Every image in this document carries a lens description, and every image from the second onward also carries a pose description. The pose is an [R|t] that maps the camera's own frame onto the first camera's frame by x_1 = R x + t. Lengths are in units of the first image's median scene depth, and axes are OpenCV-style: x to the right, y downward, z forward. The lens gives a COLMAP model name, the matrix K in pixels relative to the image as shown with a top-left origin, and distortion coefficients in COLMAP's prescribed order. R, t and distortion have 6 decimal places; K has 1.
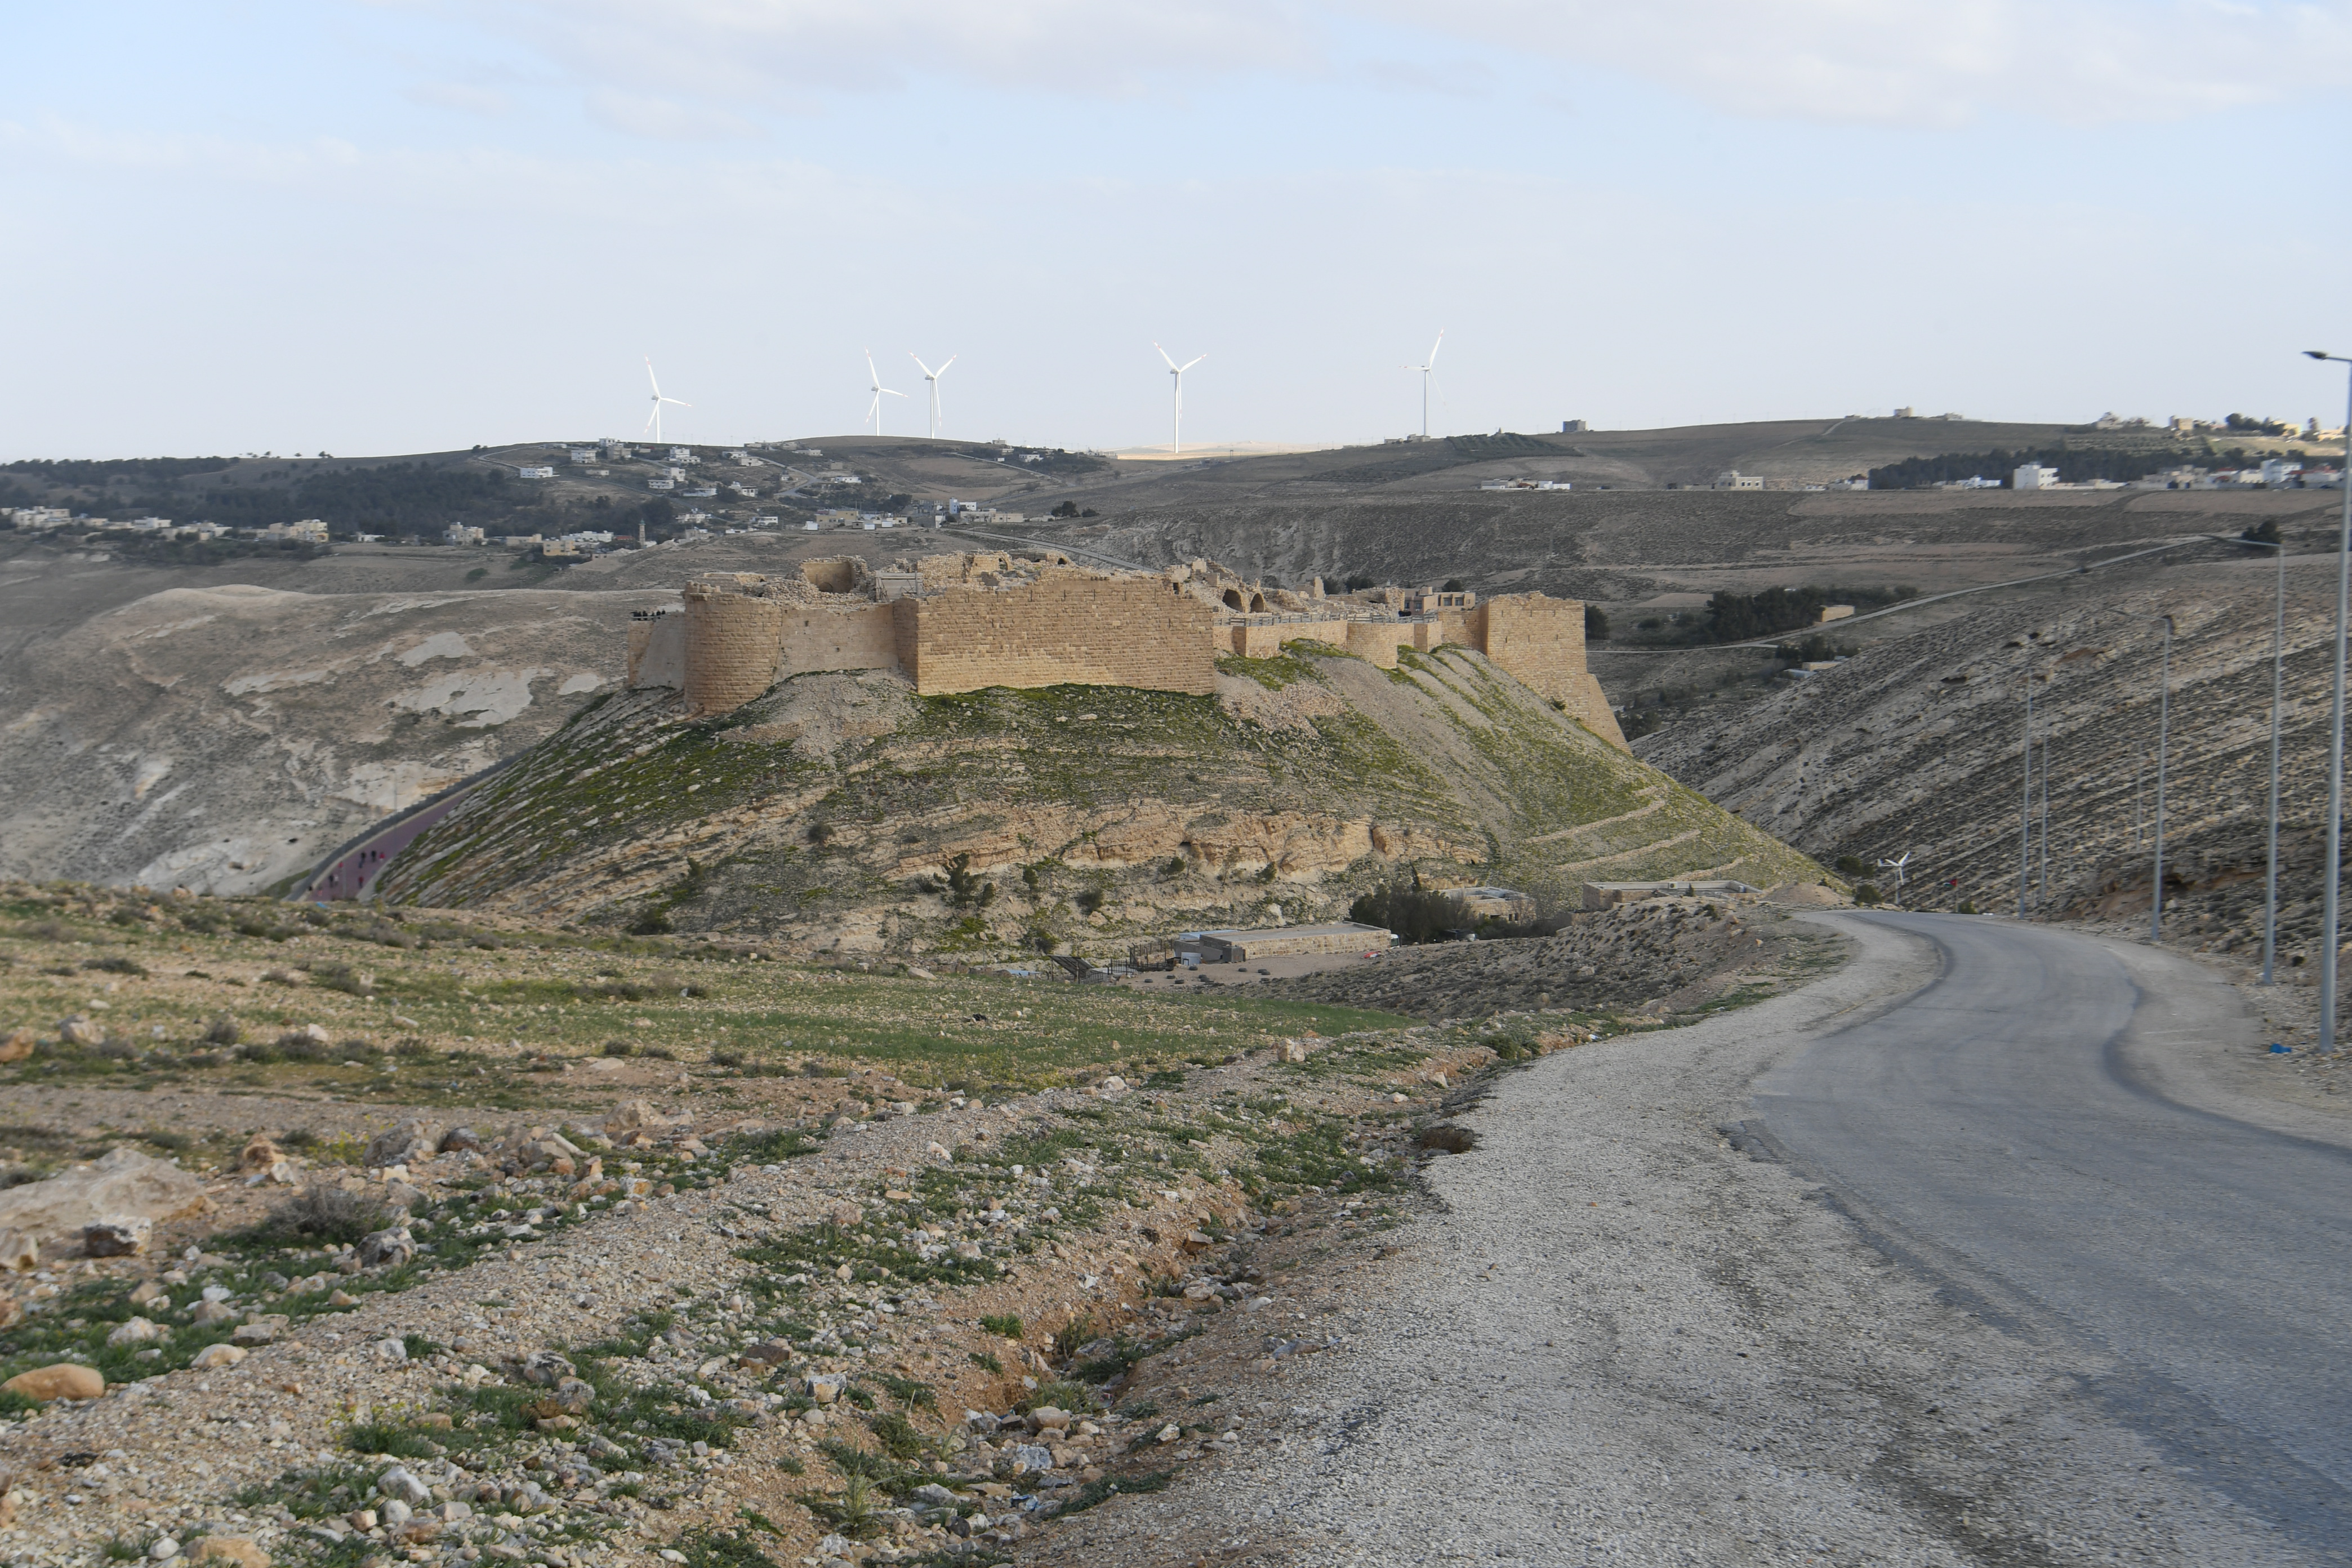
lens RADIAL K [[4096.0, 0, 1176.0], [0, 4096.0, 784.0], [0, 0, 1]] dist [0.302151, -0.010502]
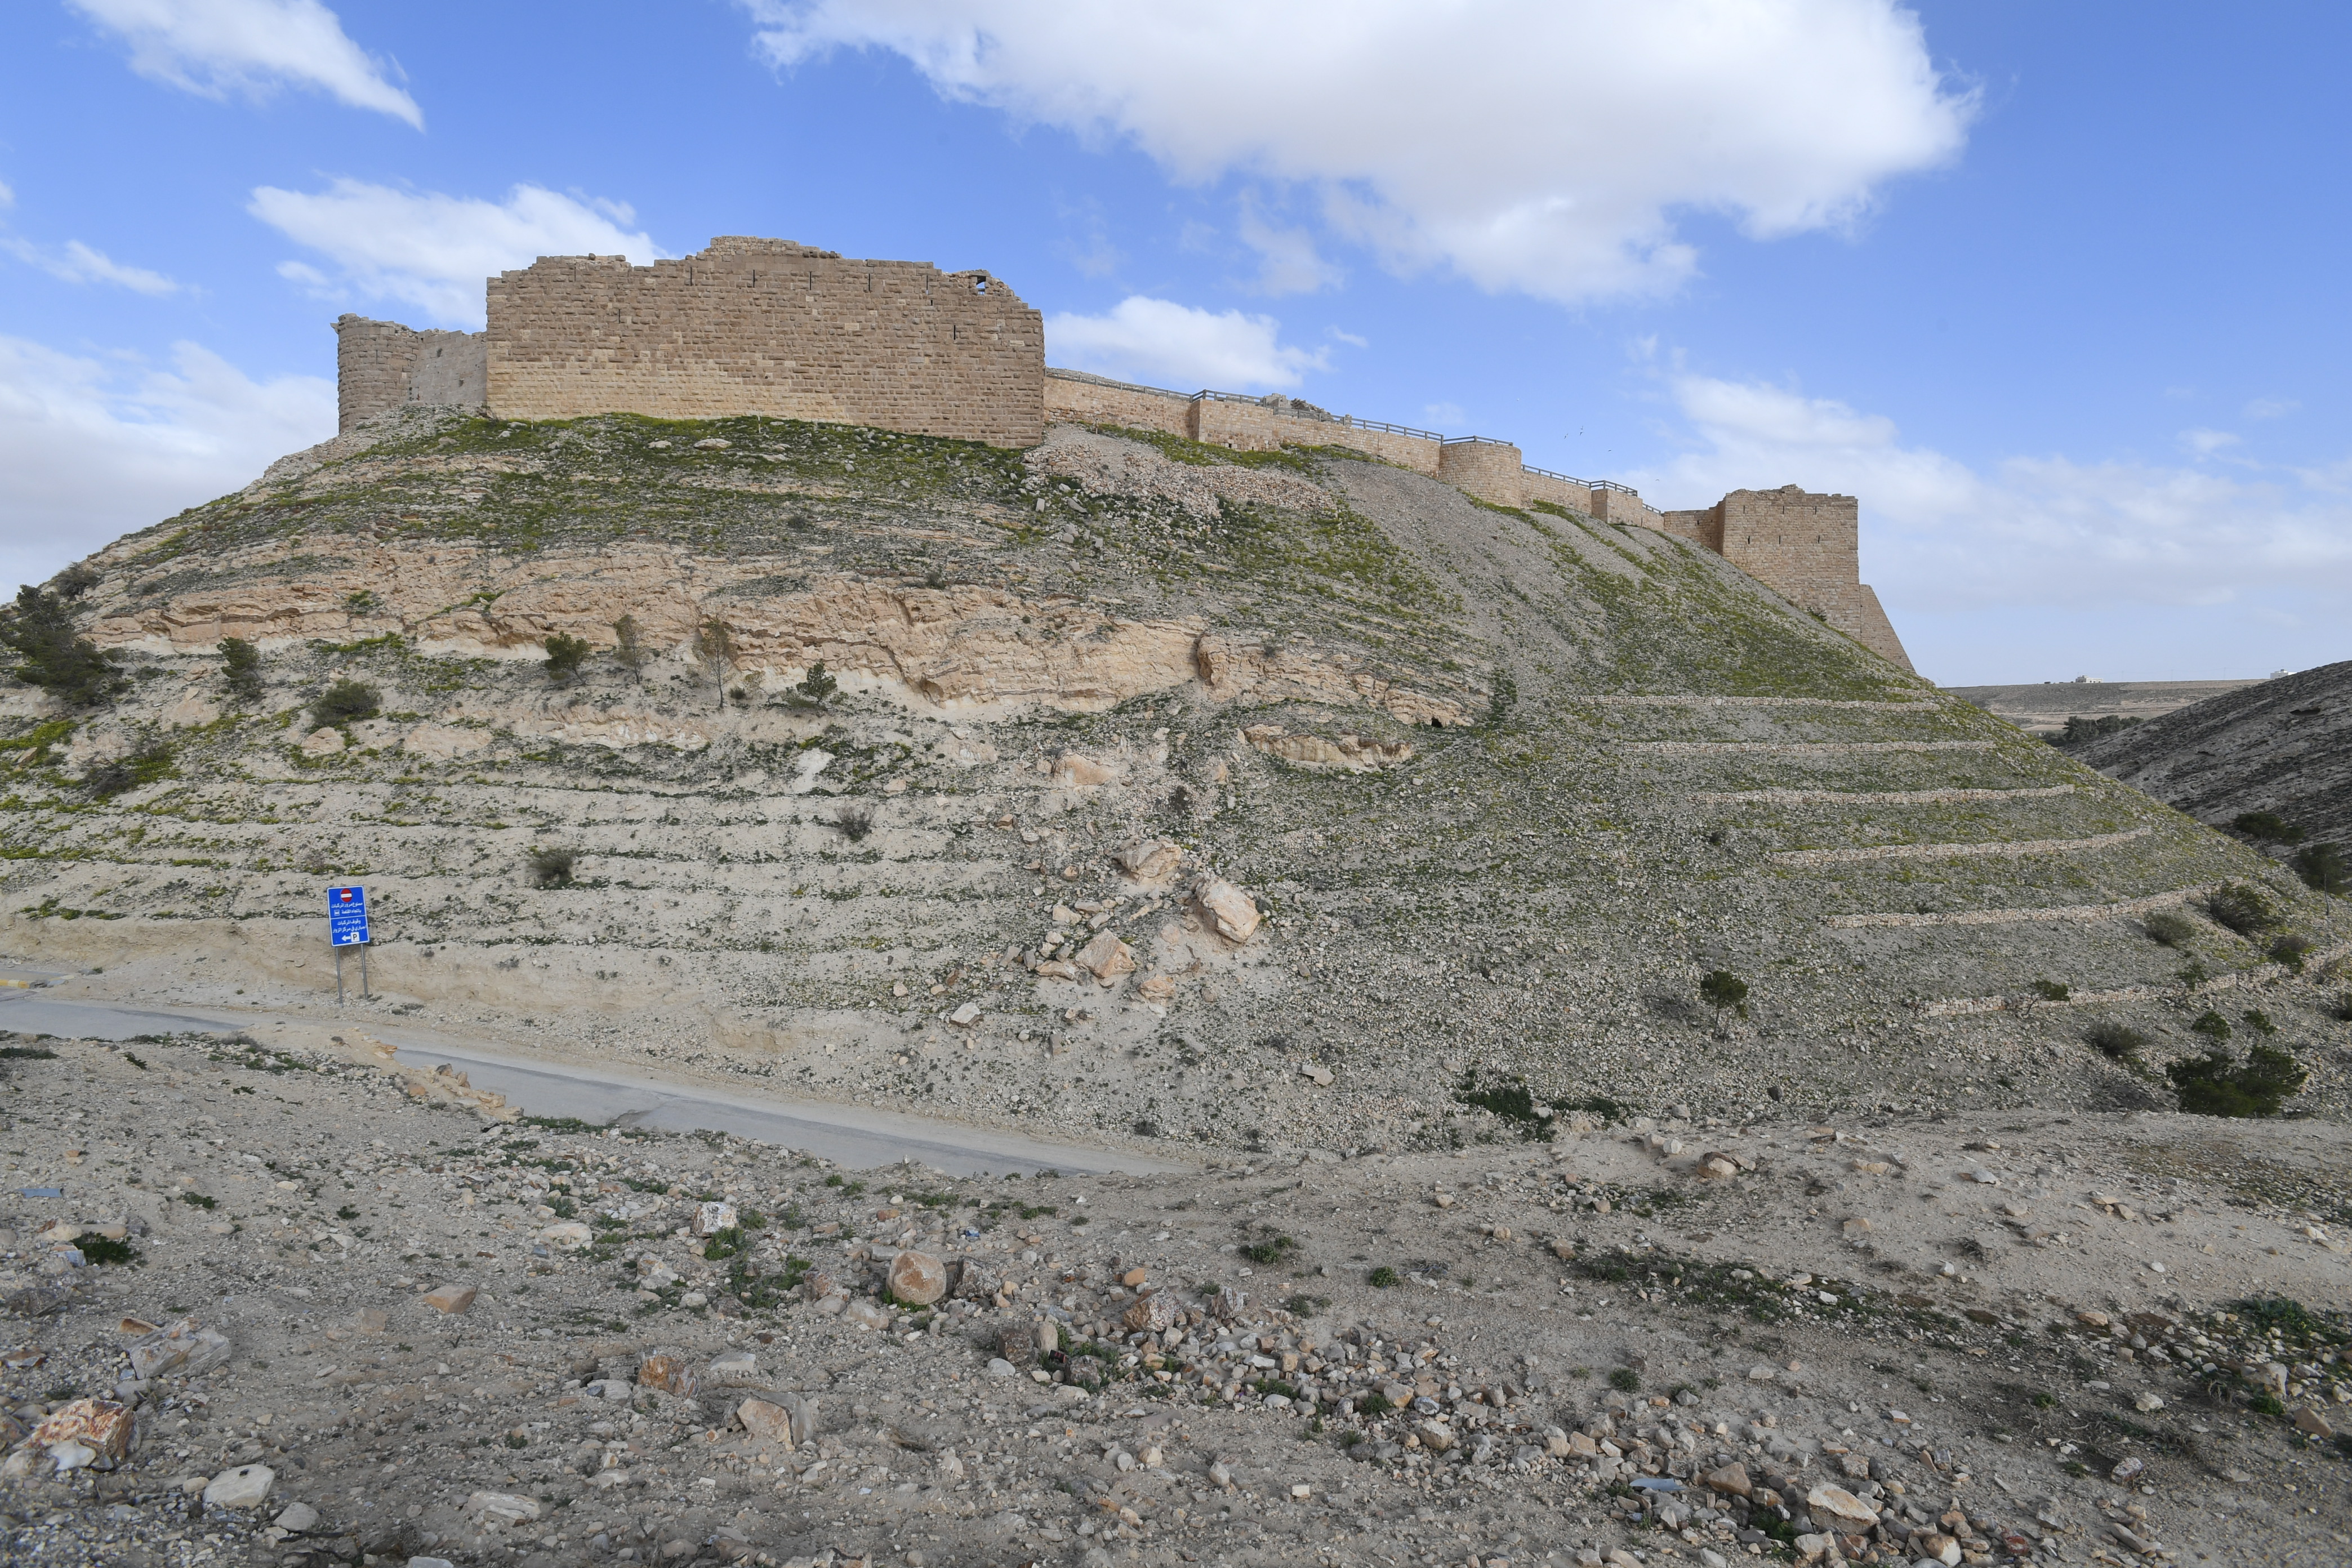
lens RADIAL K [[1157.6, 0, 1176.0], [0, 1157.6, 784.0], [0, 0, 1]] dist [-0.046985, 0.018012]
pose [[0.856041, 0.036975, -0.515583, 0.108183], [-0.056789, 0.998128, -0.022709, 0.028848], [0.513778, 0.048719, 0.856539, 0.775272]]
